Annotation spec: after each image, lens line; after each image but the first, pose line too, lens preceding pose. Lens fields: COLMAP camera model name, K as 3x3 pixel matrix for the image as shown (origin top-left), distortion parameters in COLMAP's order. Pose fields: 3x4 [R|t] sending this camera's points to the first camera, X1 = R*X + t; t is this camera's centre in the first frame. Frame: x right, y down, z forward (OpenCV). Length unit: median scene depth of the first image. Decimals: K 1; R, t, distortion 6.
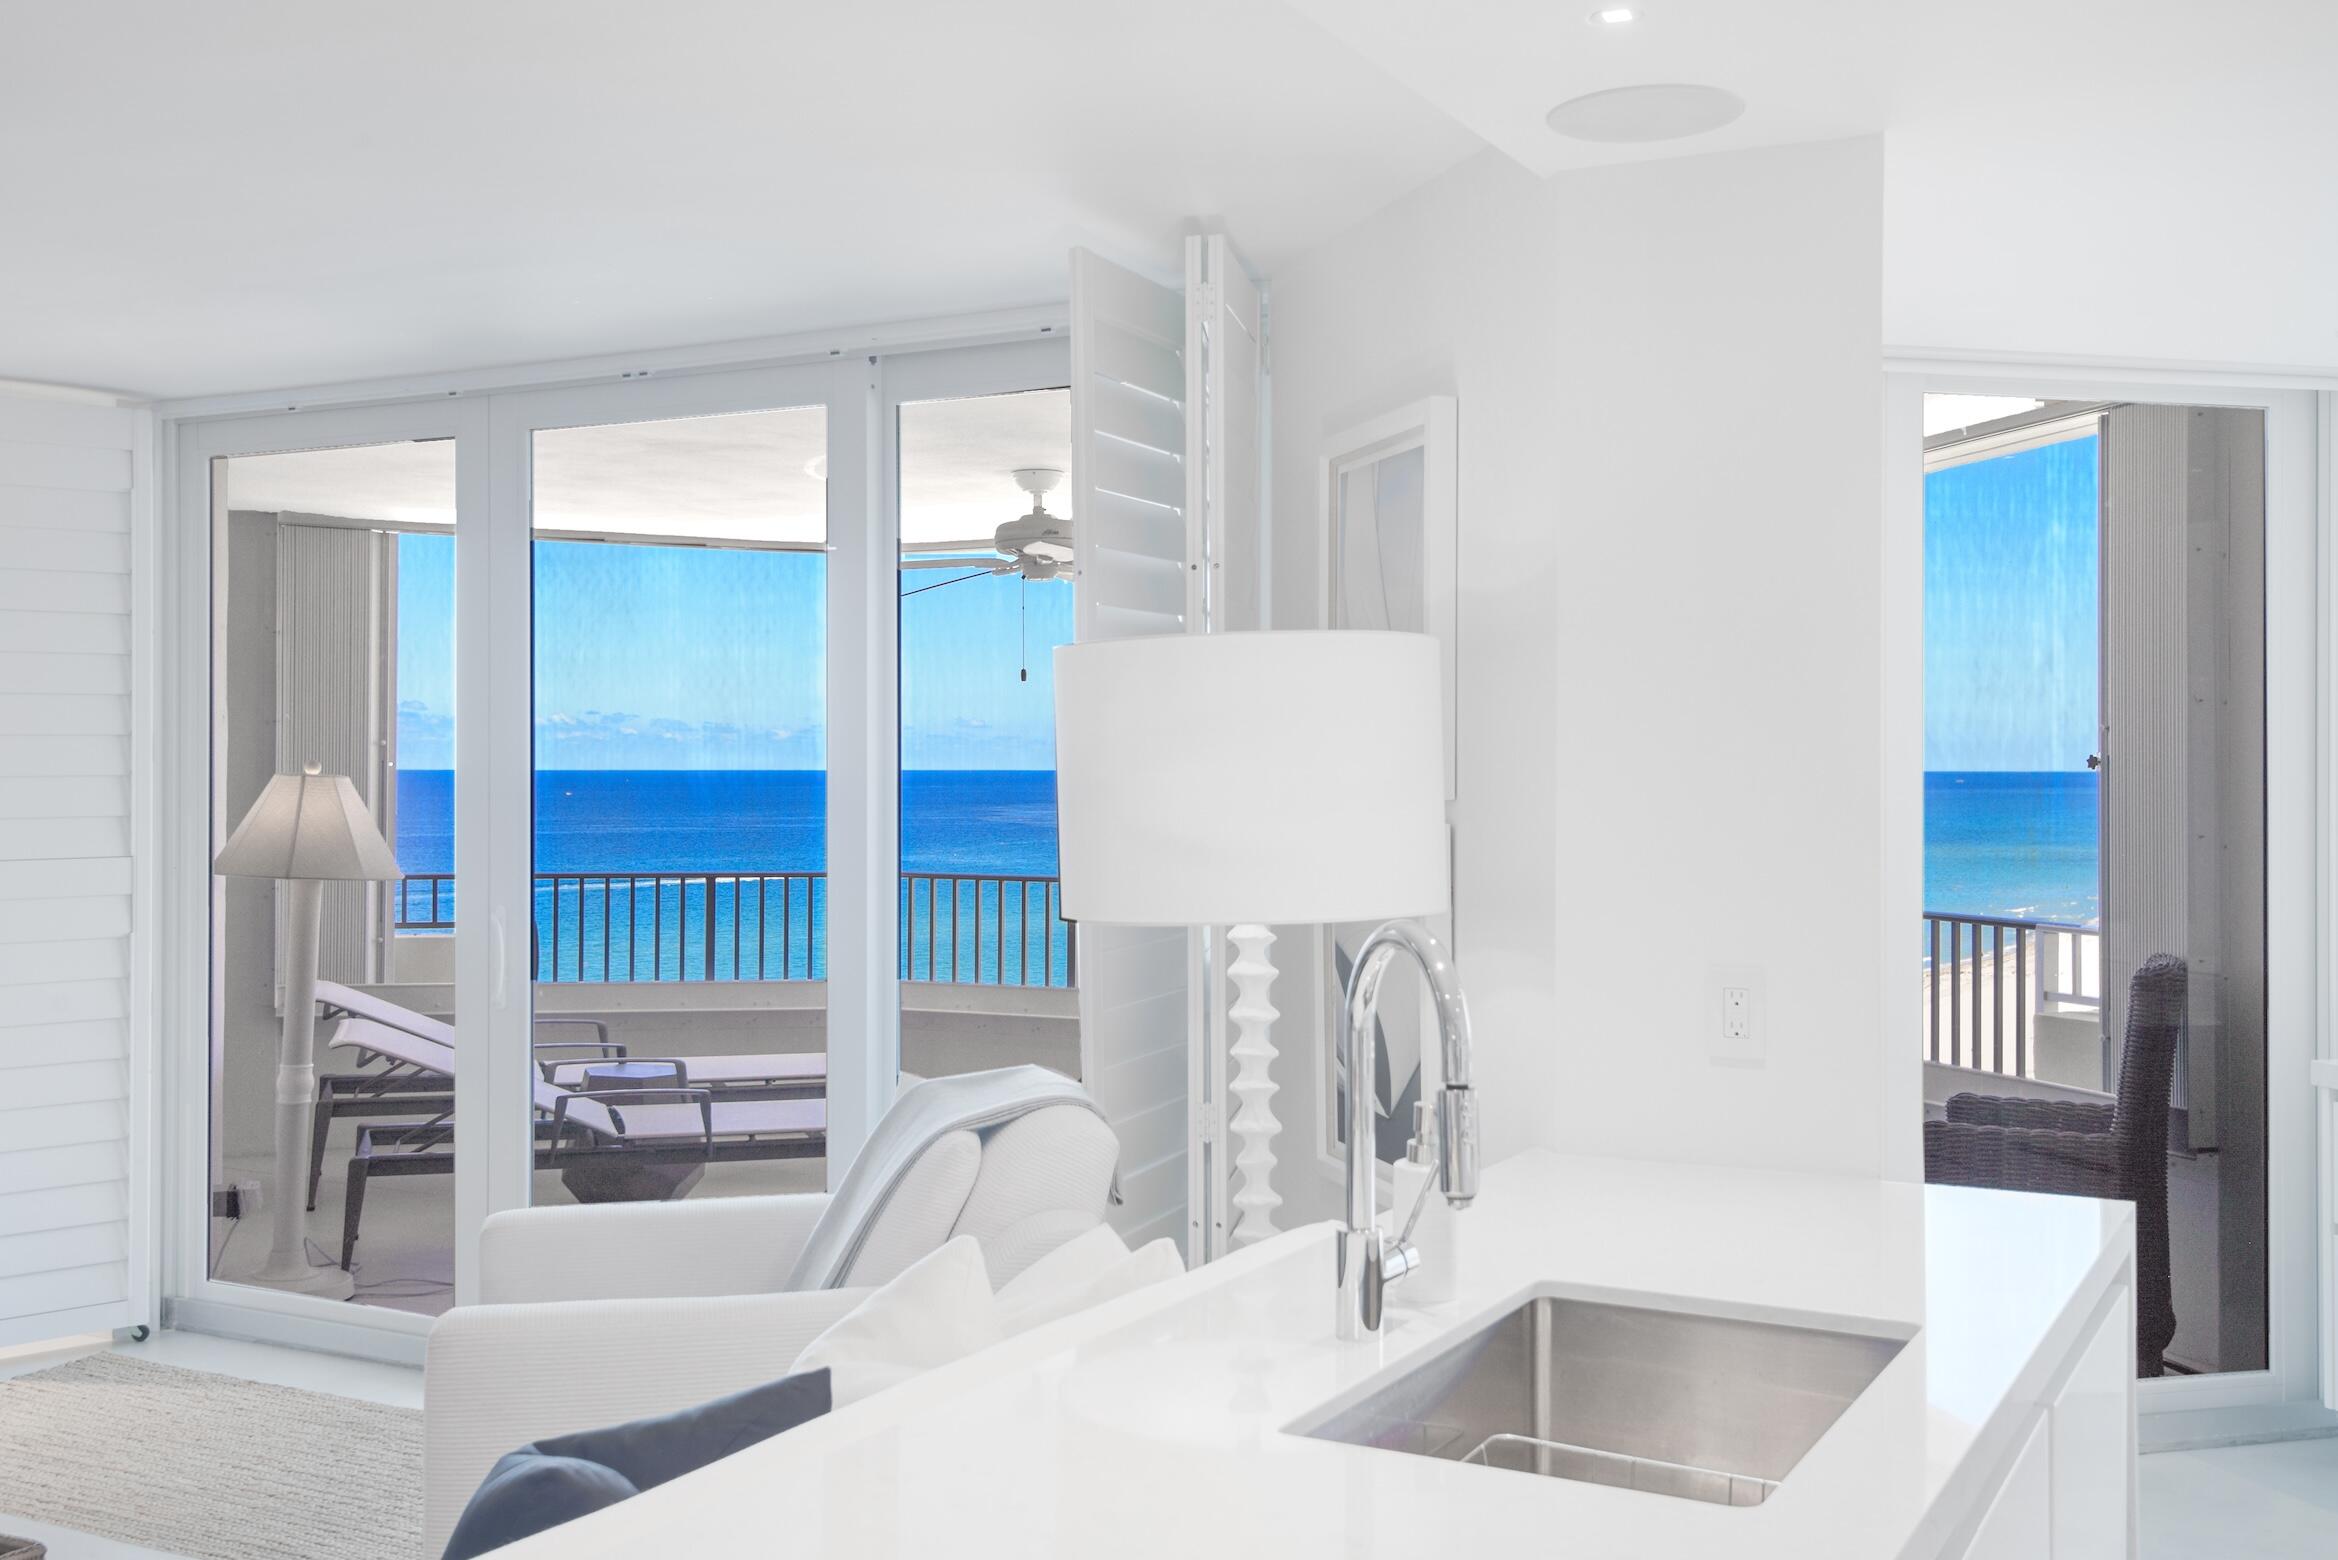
lens RADIAL K [[2333.9, 0, 1151.0], [0, 2333.9, 758.2], [0, 0, 1]] dist [0.067876, 0.000000]
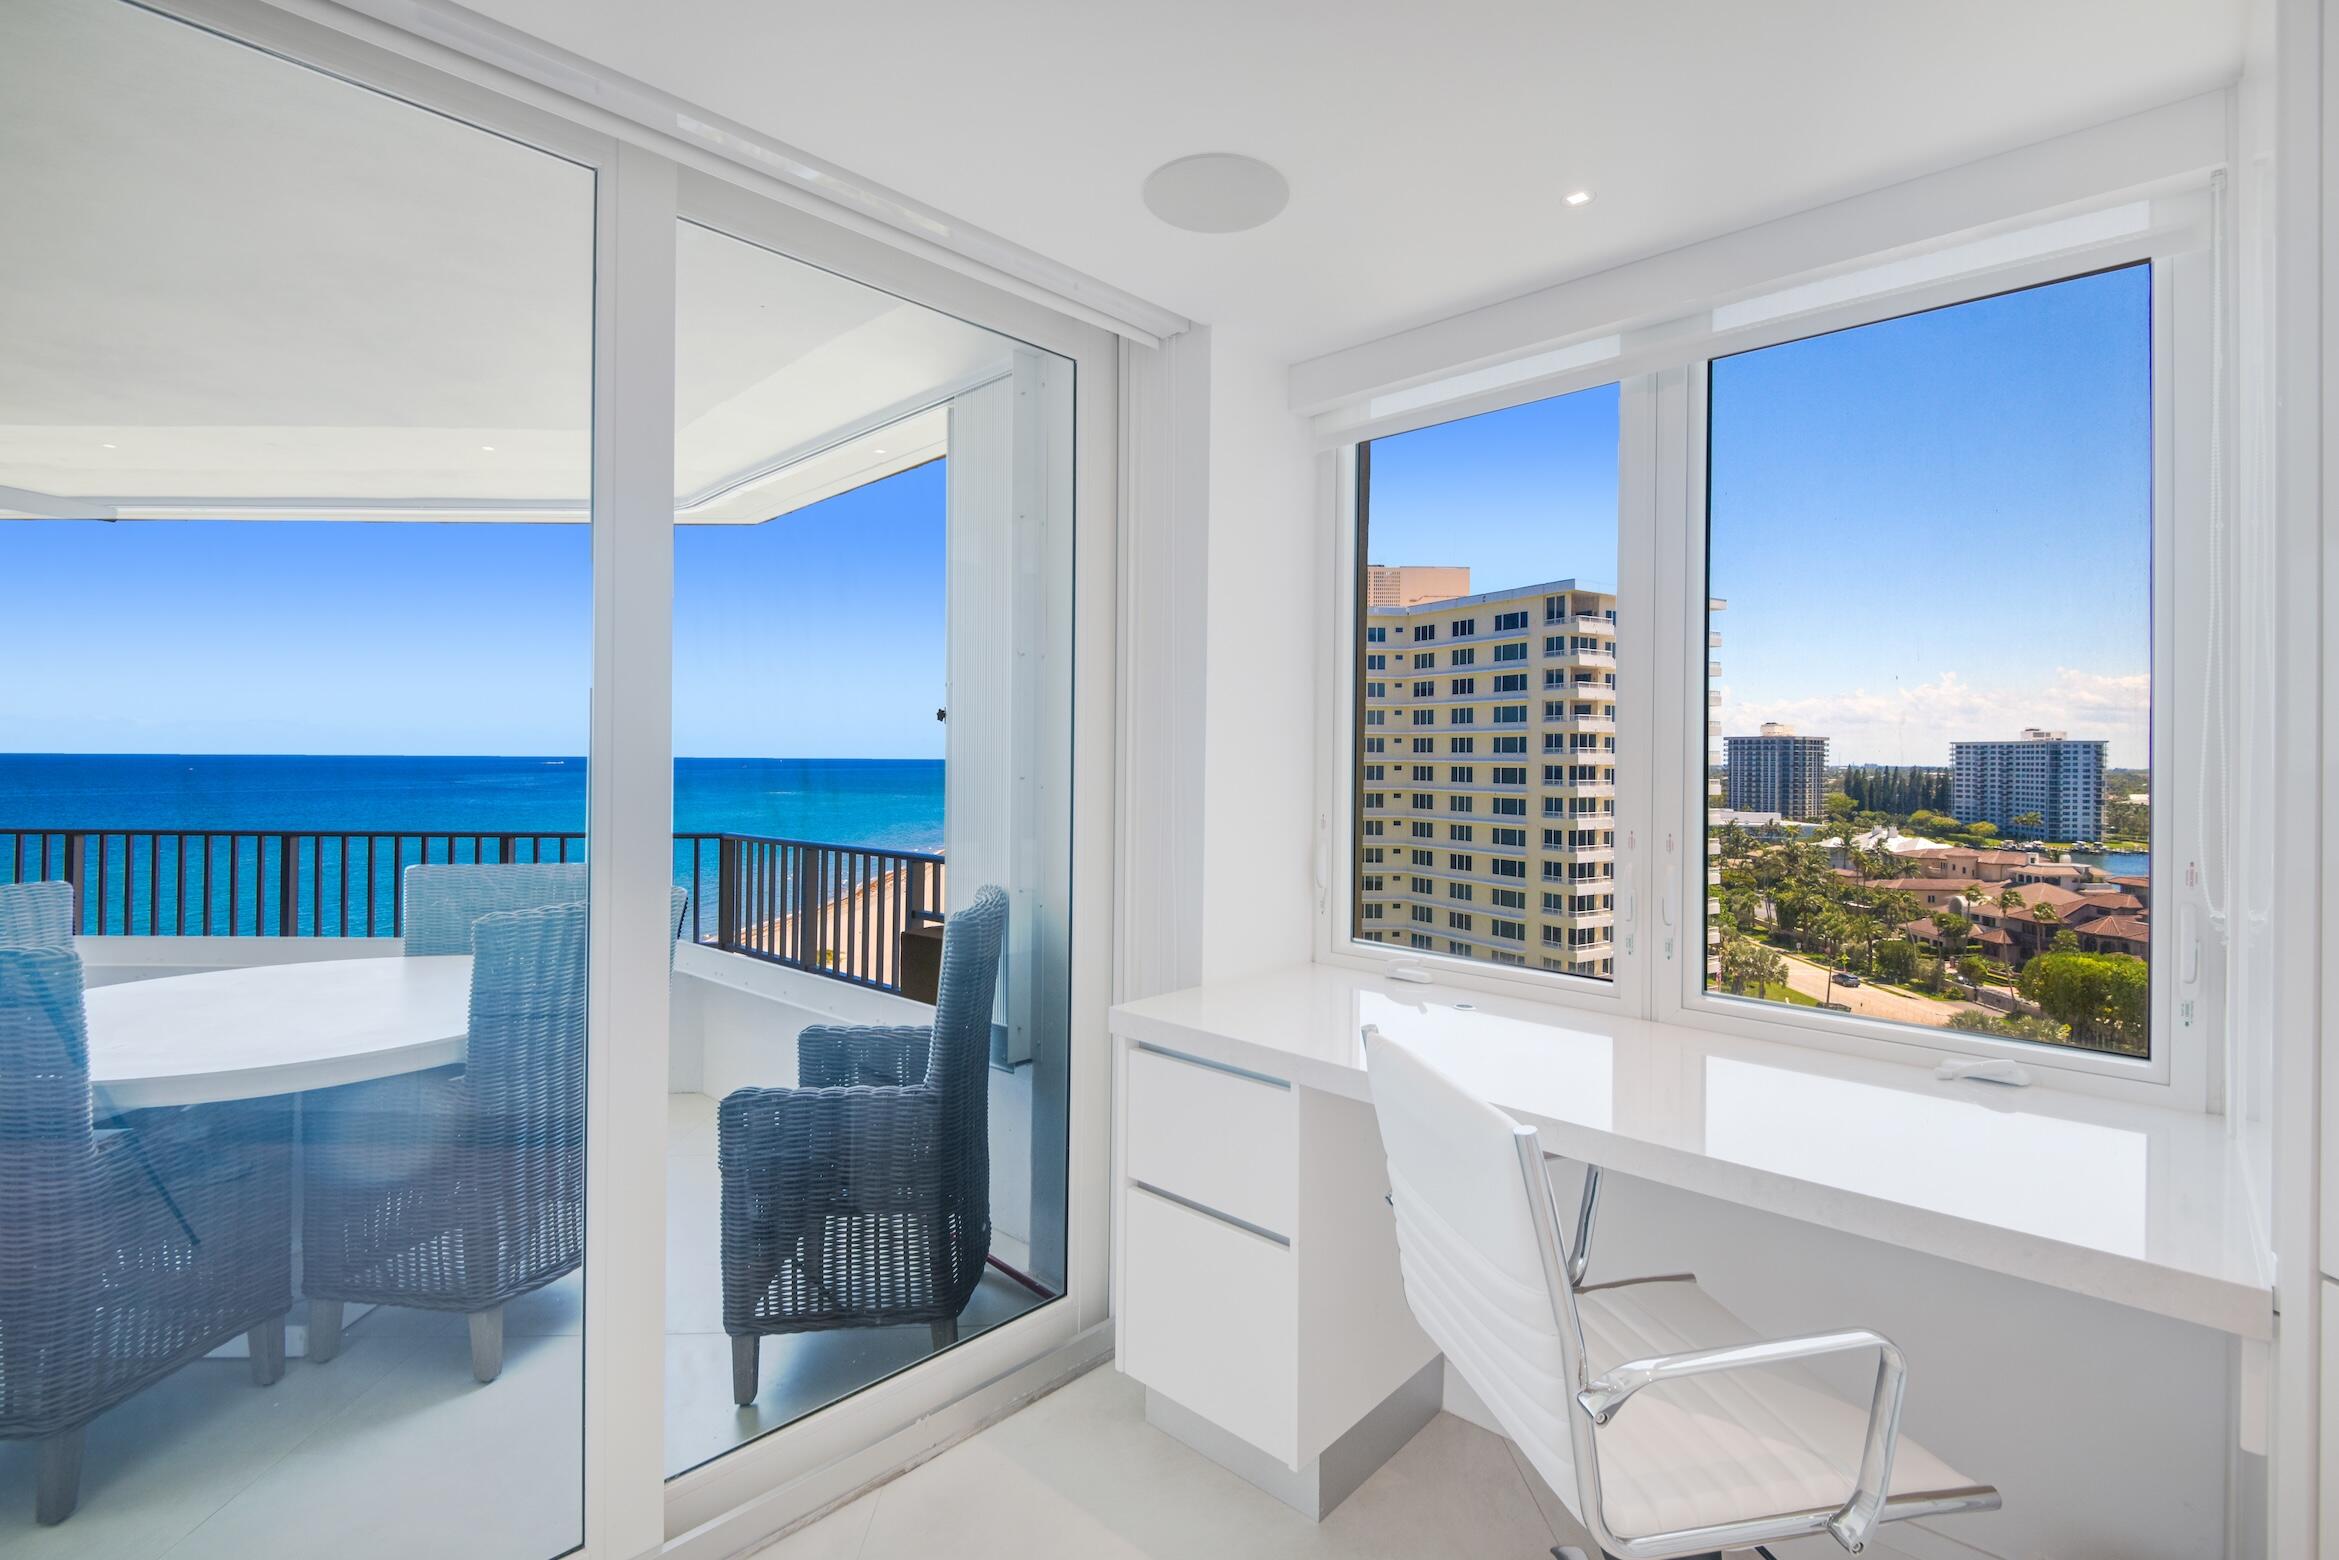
lens RADIAL K [[1083.8, 0, 1169.8], [0, 1083.8, 767.0], [0, 0, 1]] dist [-0.014856, -0.006205]
pose [[0.869640, 0.004636, 0.493665, 0.255037], [-0.008243, 0.999953, 0.005131, 0.025252], [-0.493618, -0.008531, 0.869637, 0.528232]]
